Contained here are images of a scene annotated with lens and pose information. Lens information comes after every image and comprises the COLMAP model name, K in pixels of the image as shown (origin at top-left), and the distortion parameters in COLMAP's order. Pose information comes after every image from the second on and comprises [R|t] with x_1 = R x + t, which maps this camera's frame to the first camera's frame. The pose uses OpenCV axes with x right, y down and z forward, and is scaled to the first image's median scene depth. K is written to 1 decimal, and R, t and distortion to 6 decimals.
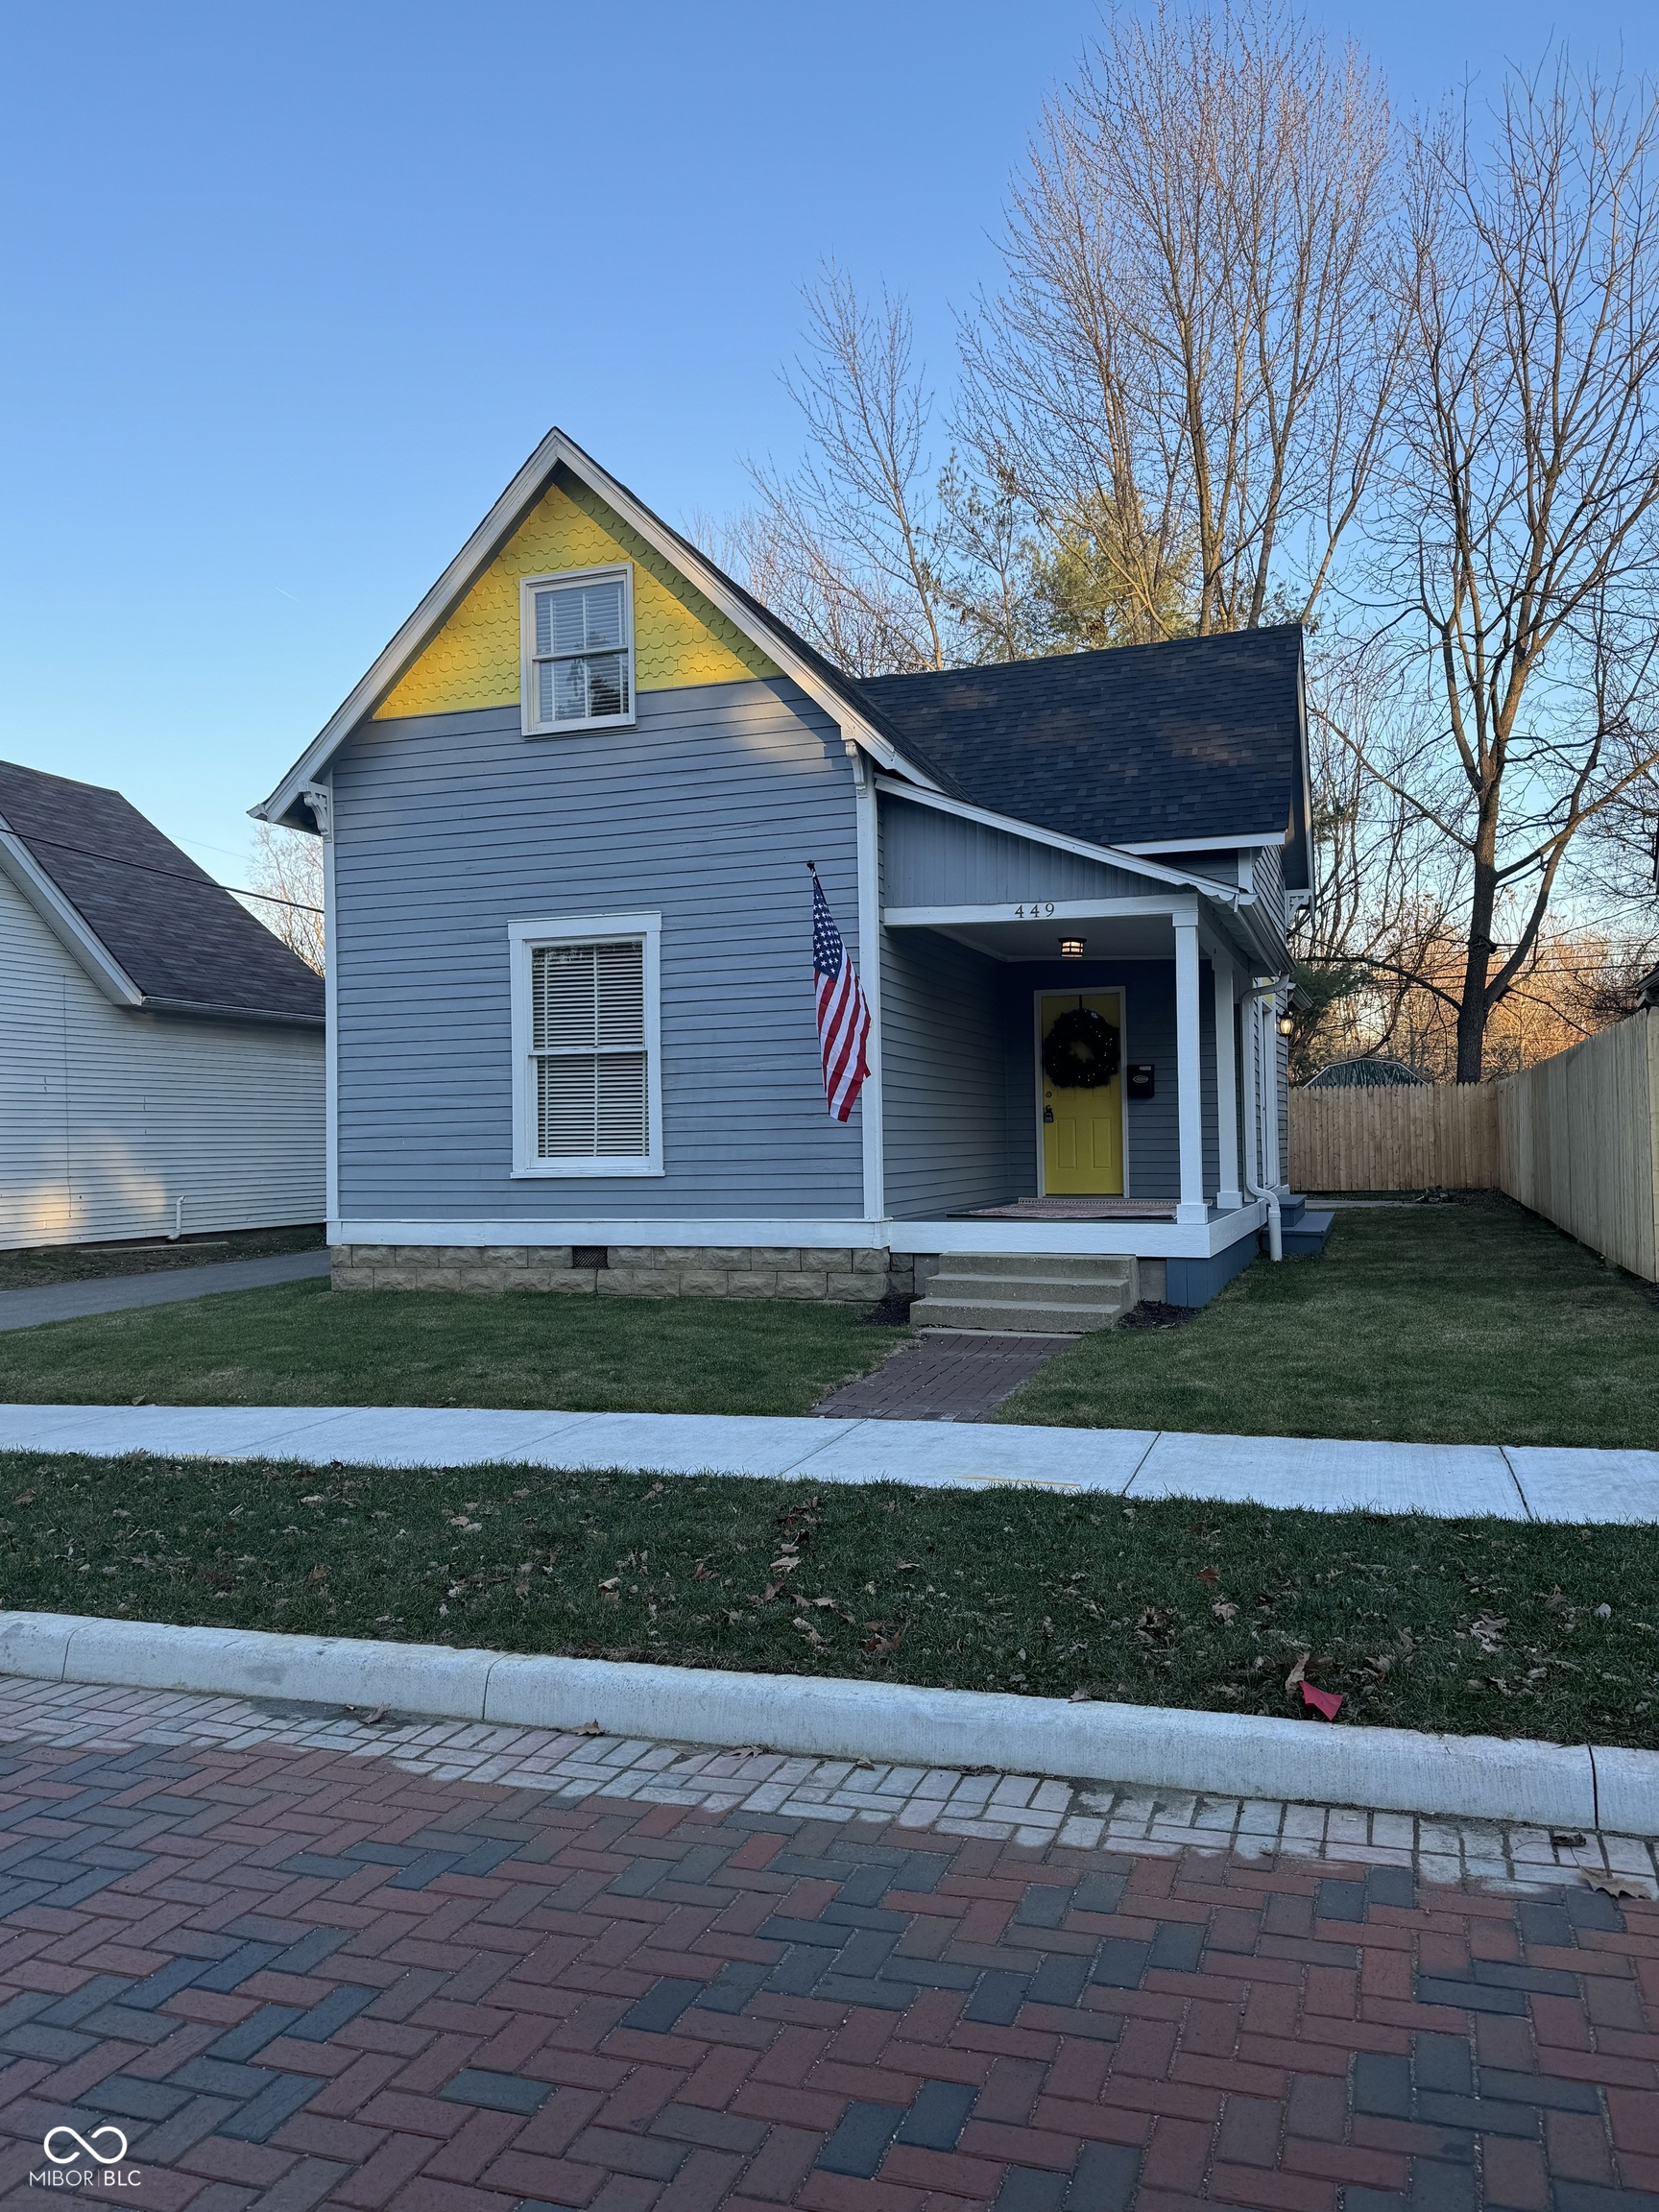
lens RADIAL K [[1577.6, 0, 829.5], [0, 1577.6, 1106.0], [0, 0, 1]] dist [0.142738, -0.255635]
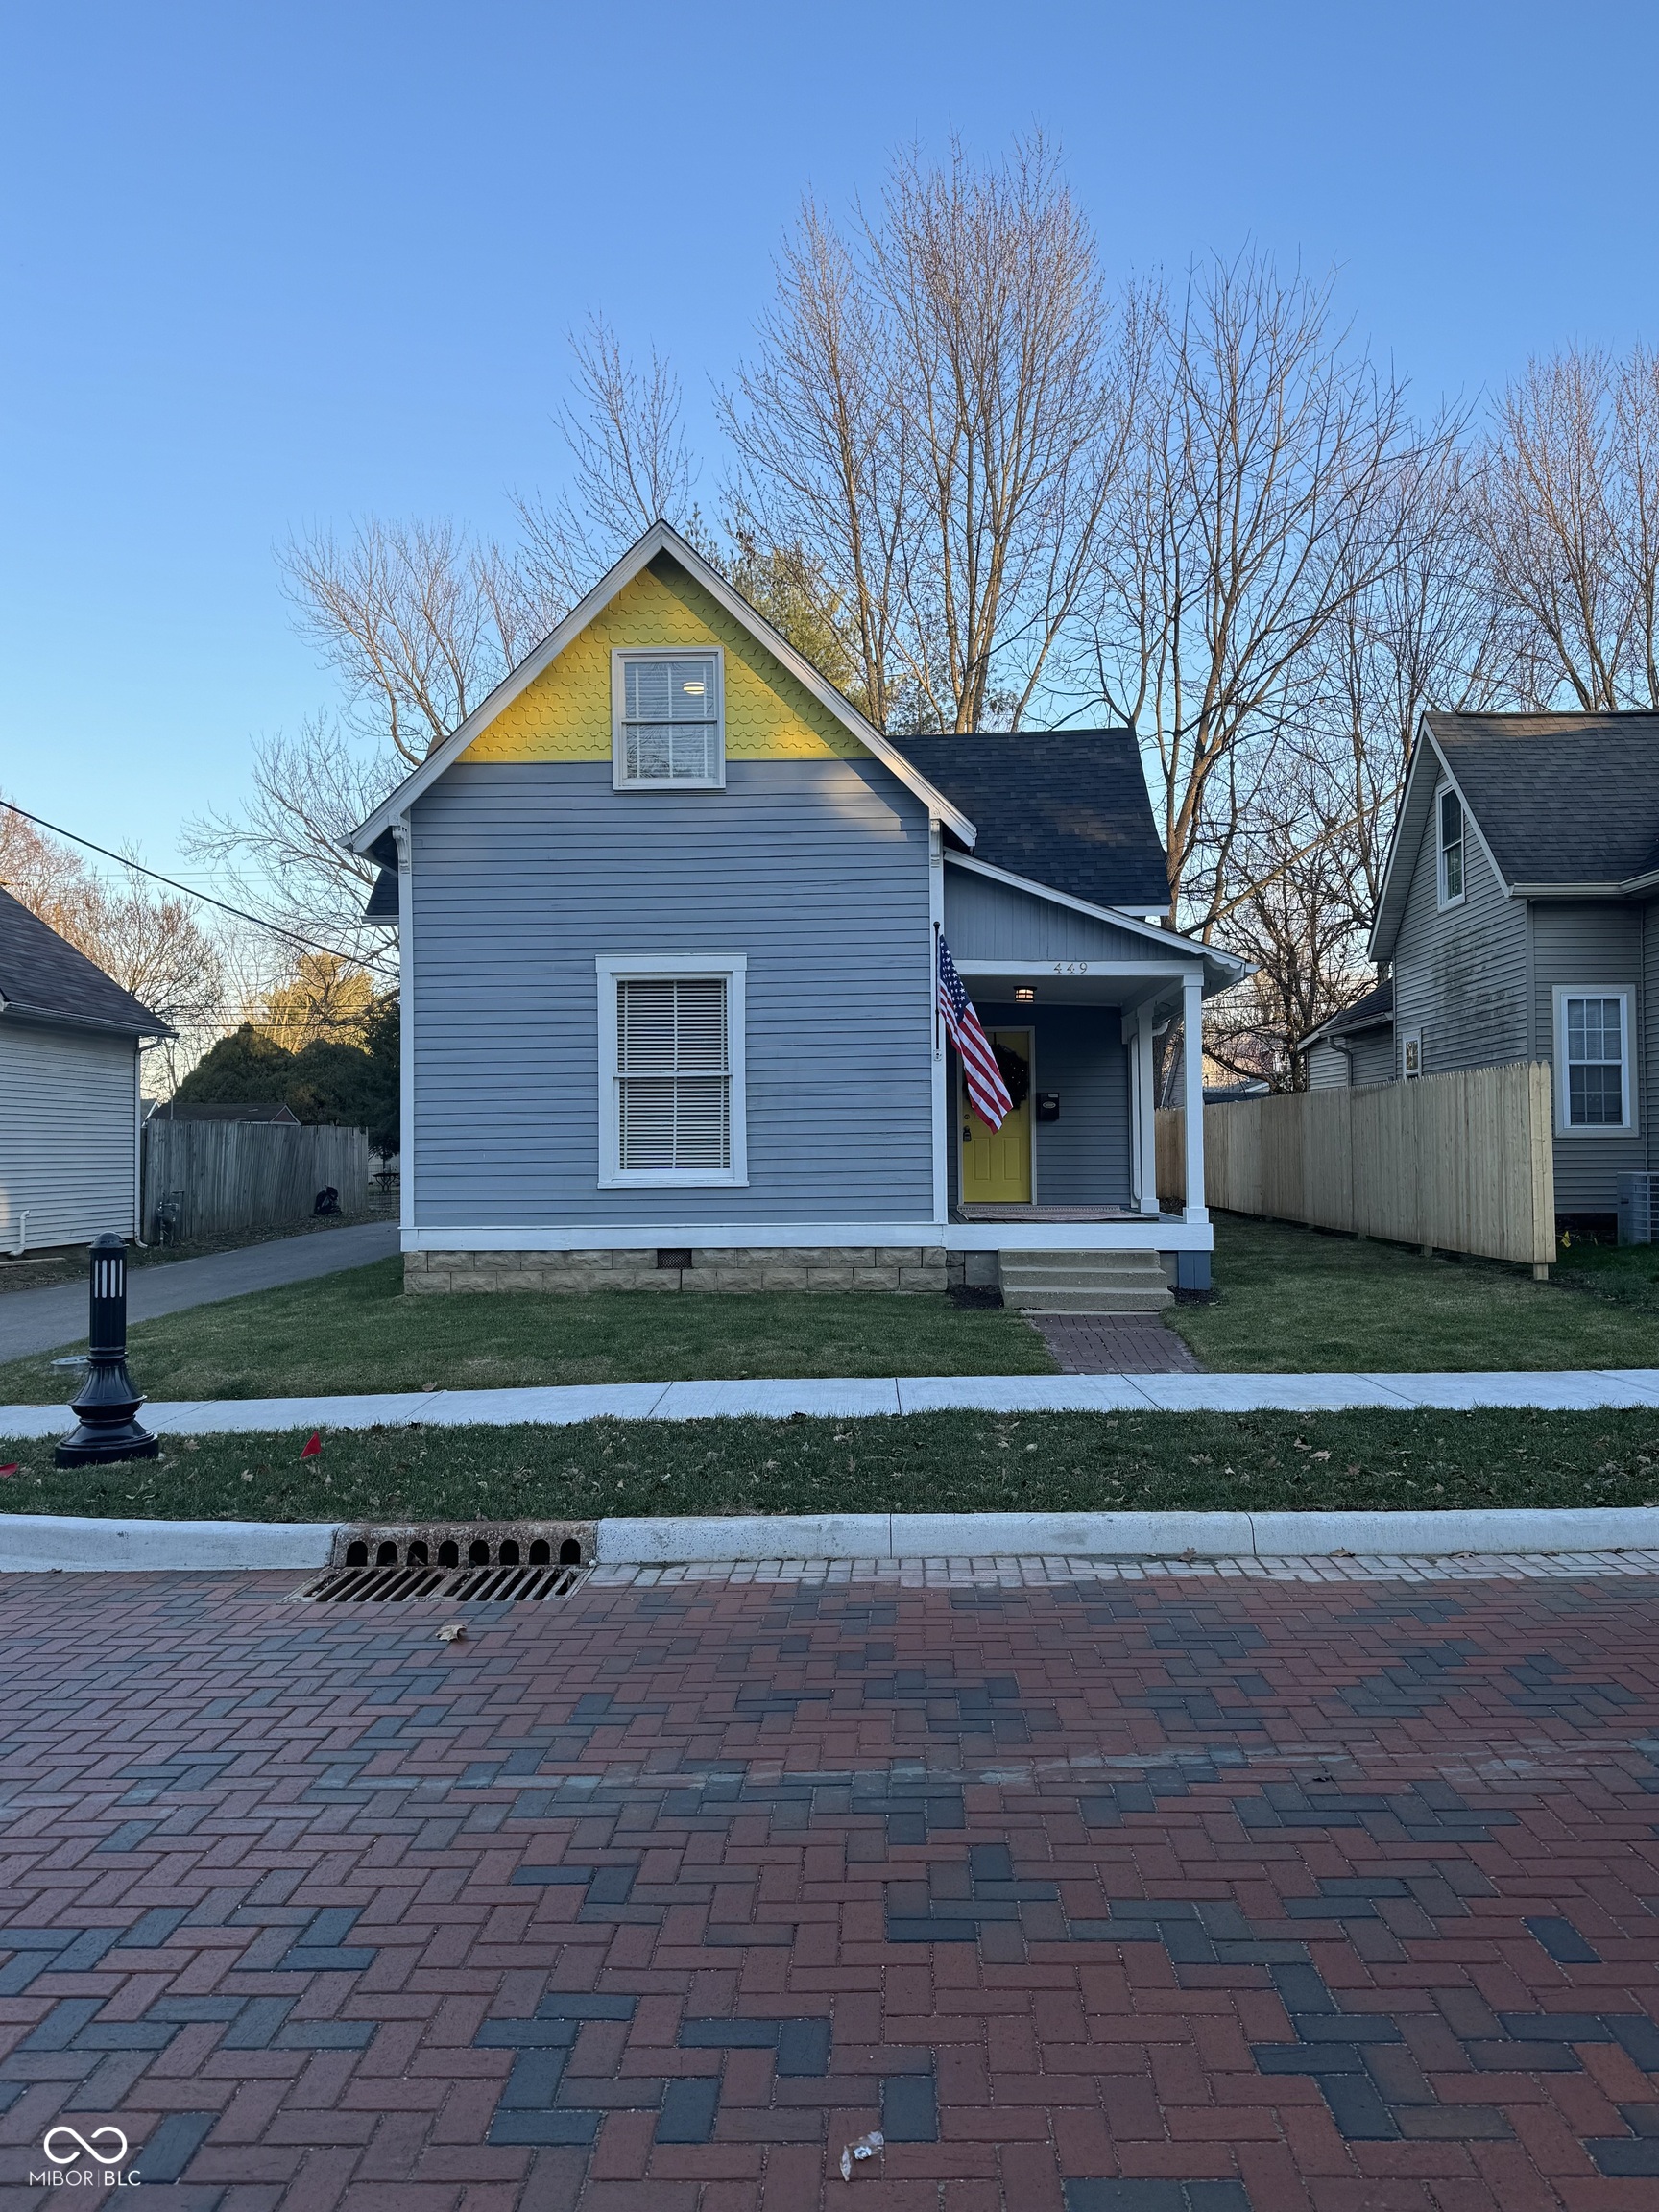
lens RADIAL K [[1577.6, 0, 829.5], [0, 1577.6, 1106.0], [0, 0, 1]] dist [0.142738, -0.255635]
pose [[0.955481, 0.014256, 0.294707, -0.372328], [-0.011393, 0.999870, -0.011432, -0.000853], [-0.294832, 0.007566, 0.955519, -0.100401]]
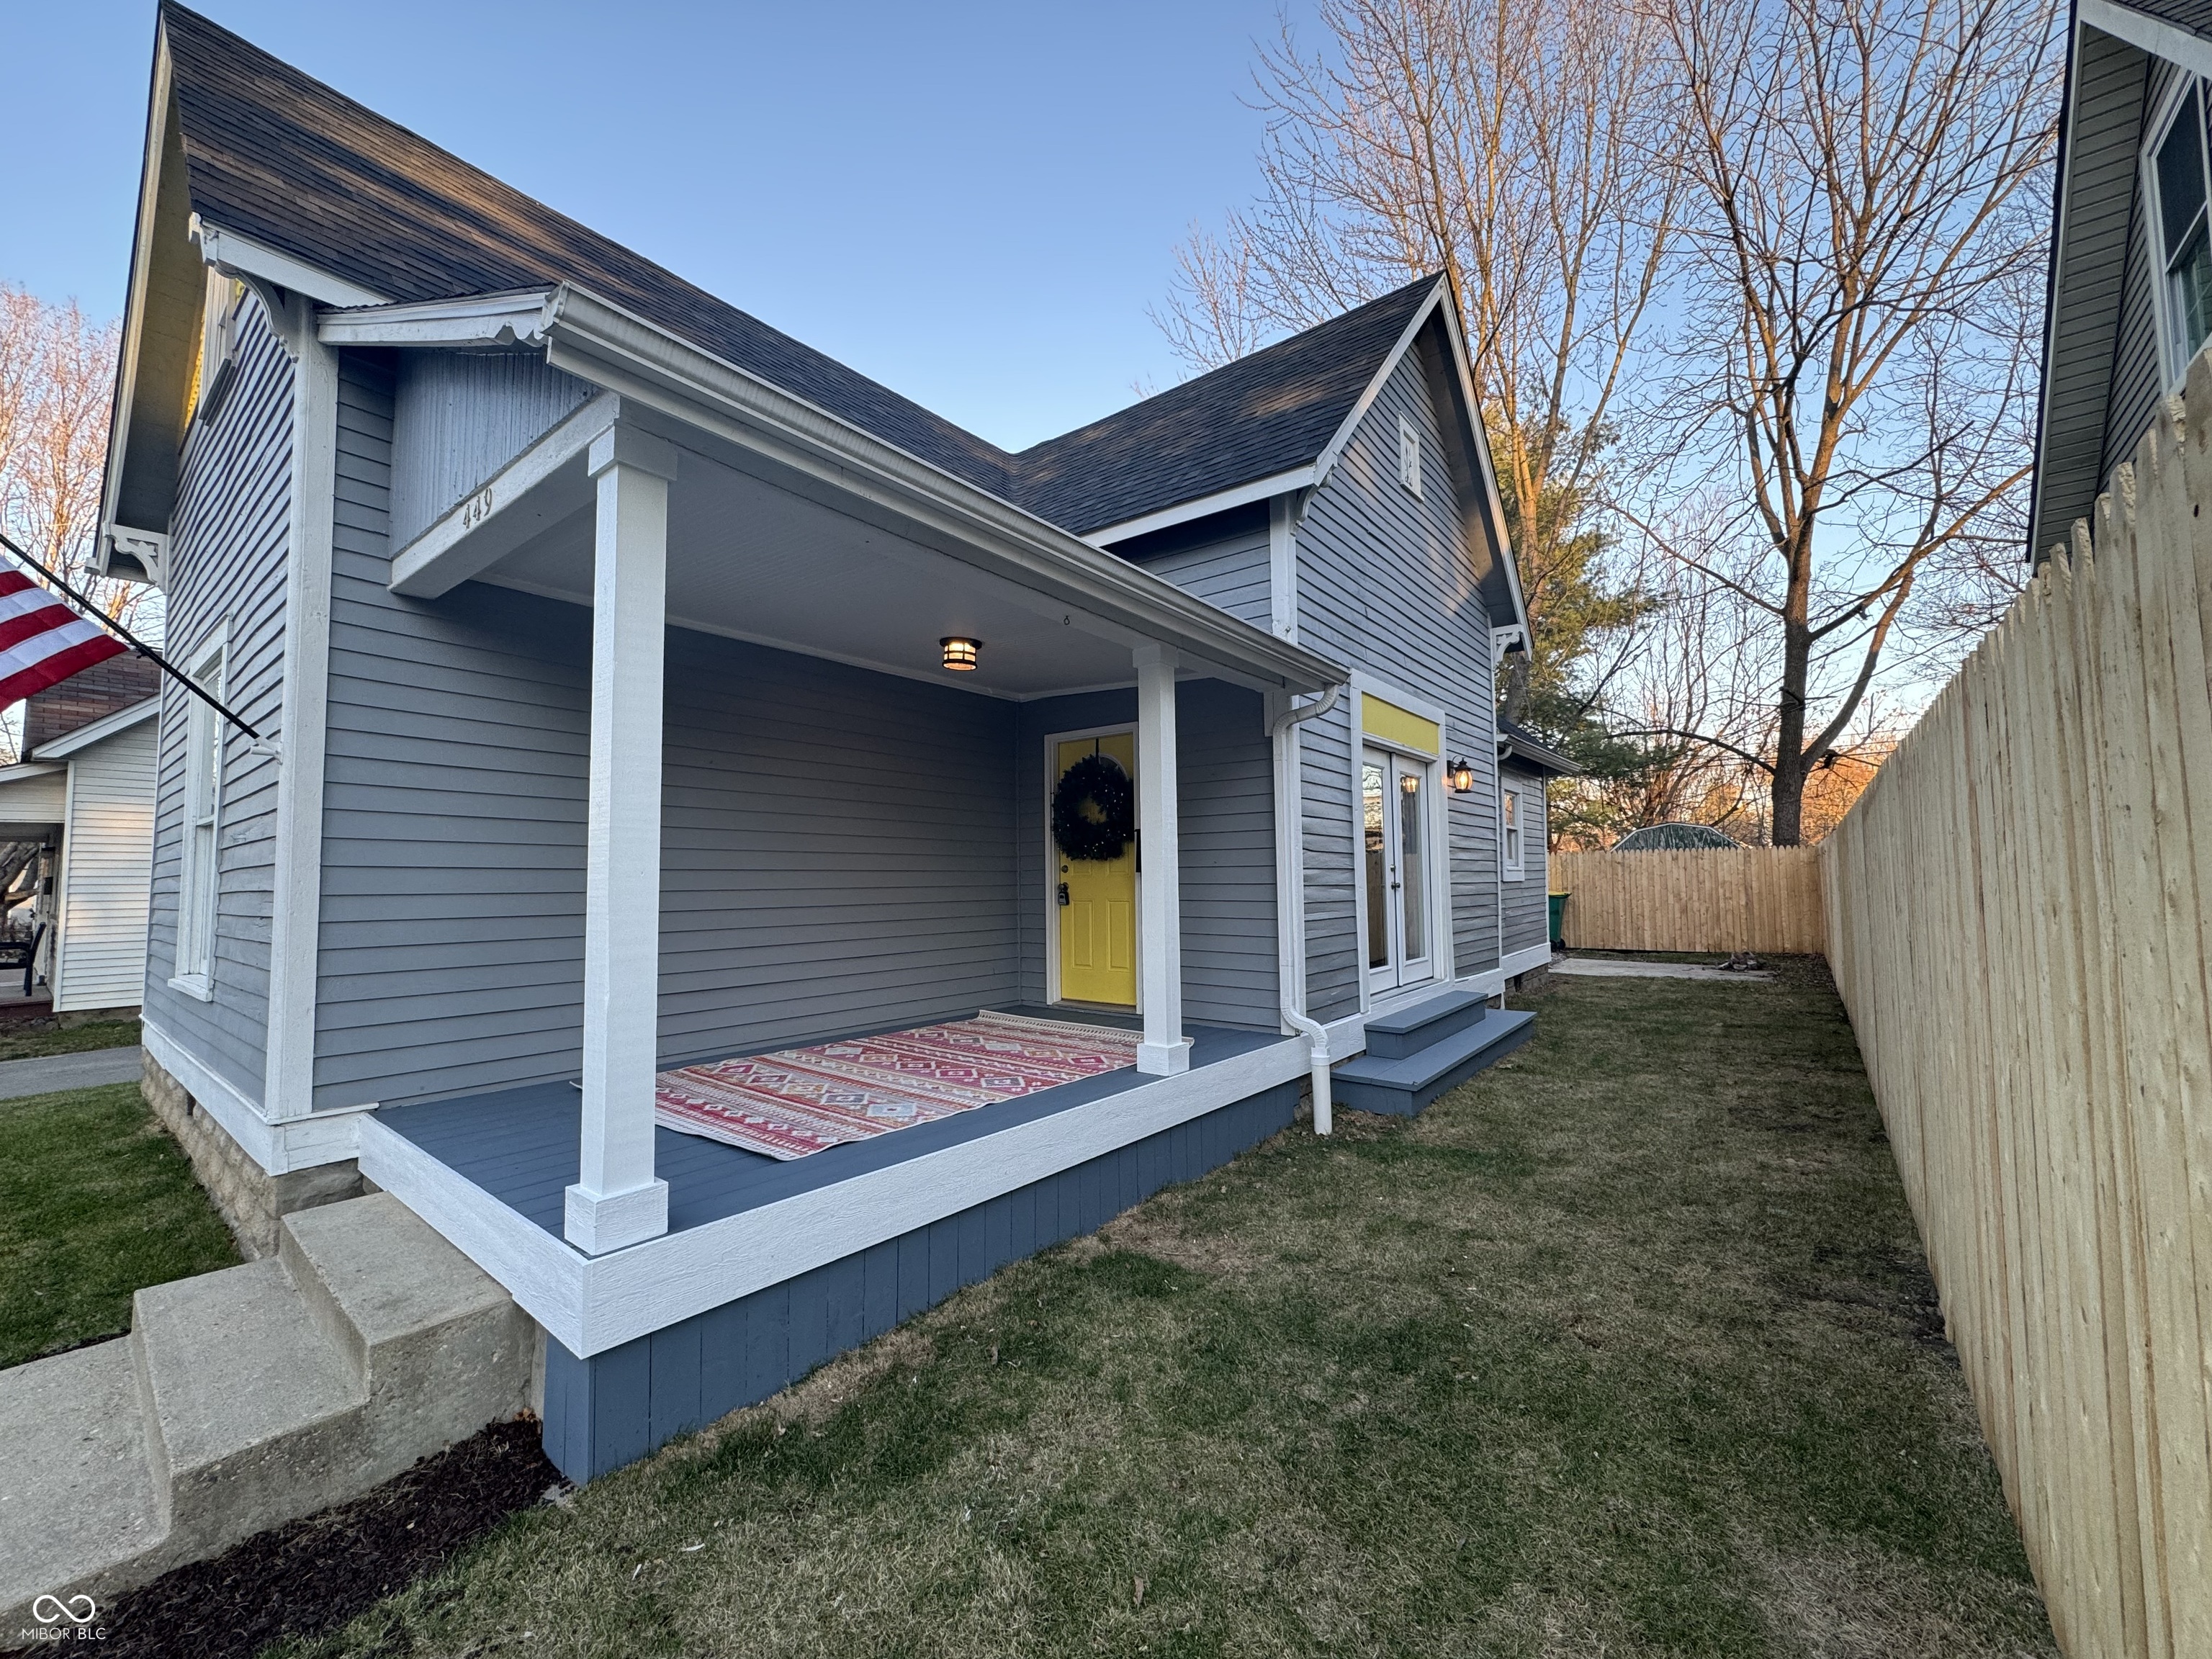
lens RADIAL K [[875.2, 0, 1103.6], [0, 875.2, 833.3], [0, 0, 1]] dist [-0.000265, -0.005377]
pose [[0.947081, -0.012787, -0.320740, 0.363909], [0.002908, 0.999507, -0.031261, -0.013727], [0.320981, 0.028674, 0.946651, 0.743136]]
